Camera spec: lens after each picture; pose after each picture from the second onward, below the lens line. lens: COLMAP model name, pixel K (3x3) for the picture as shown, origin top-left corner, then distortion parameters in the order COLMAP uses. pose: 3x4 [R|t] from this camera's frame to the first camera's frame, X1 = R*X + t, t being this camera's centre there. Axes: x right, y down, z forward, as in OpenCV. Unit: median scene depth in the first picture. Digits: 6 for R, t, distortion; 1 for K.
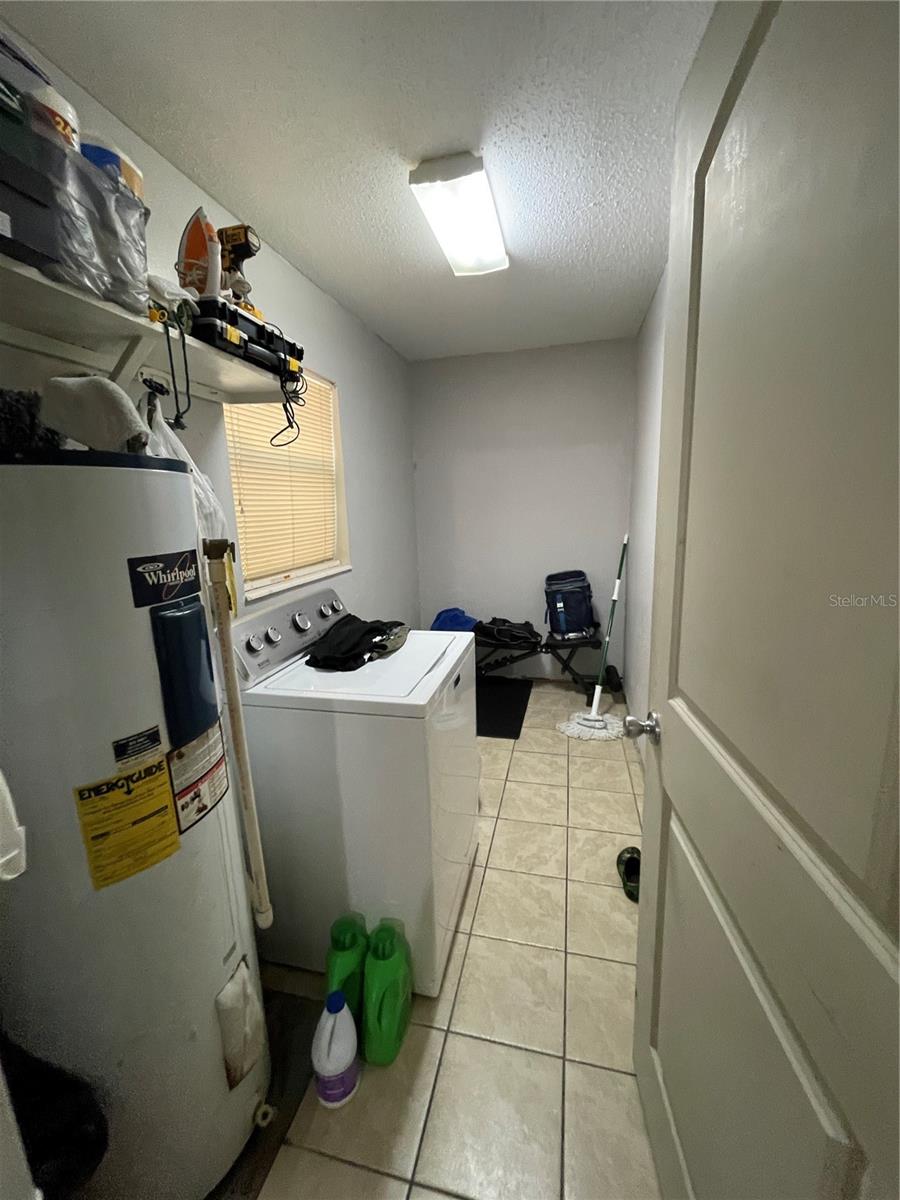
lens RADIAL K [[484.2, 0, 450.7], [0, 484.2, 602.3], [0, 0, 1]] dist [-0.003815, 0.000817]
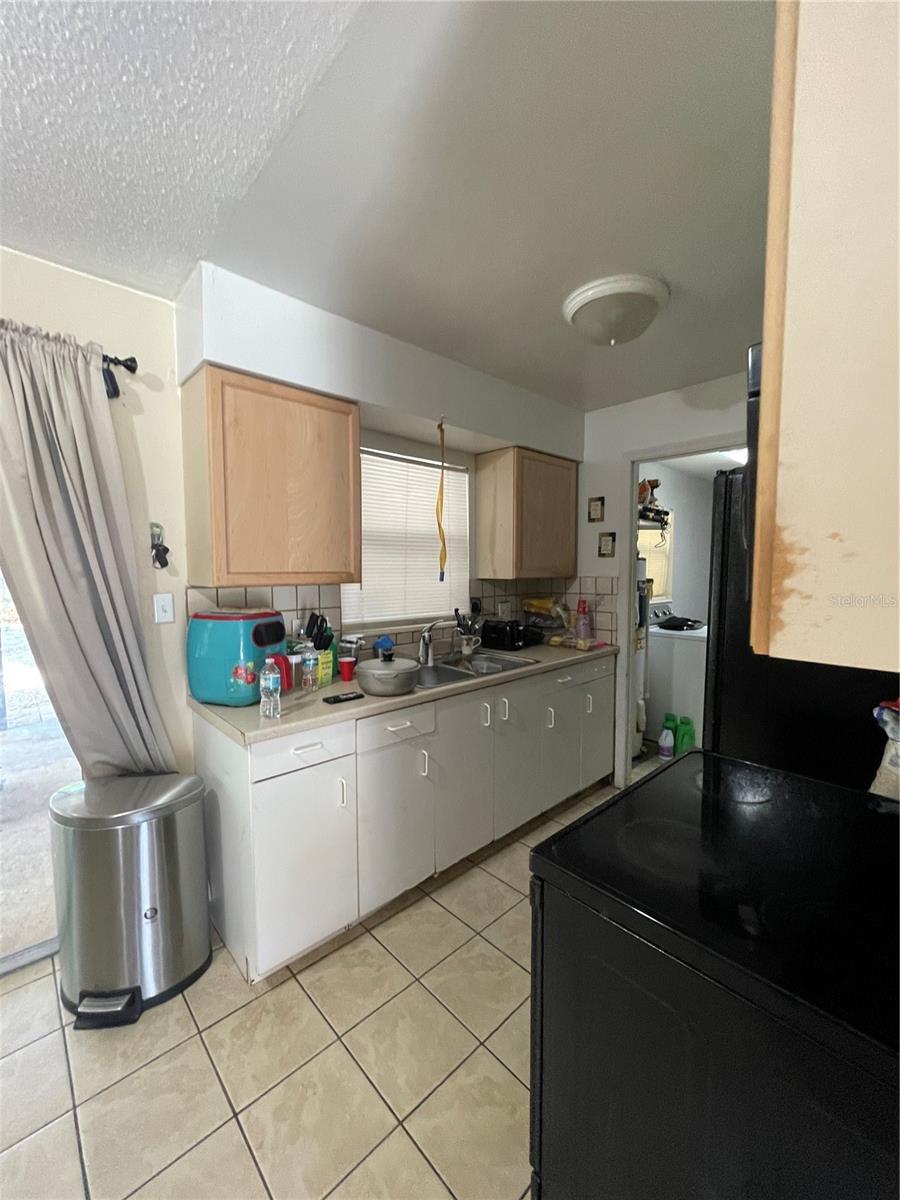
lens RADIAL K [[484.2, 0, 450.4], [0, 484.2, 599.6], [0, 0, 1]] dist [-0.003815, 0.000817]
pose [[0.832225, 0.063331, -0.550809, 0.216792], [-0.131244, 0.987722, -0.084731, 0.390168], [0.538681, 0.142806, 0.830319, -2.051239]]
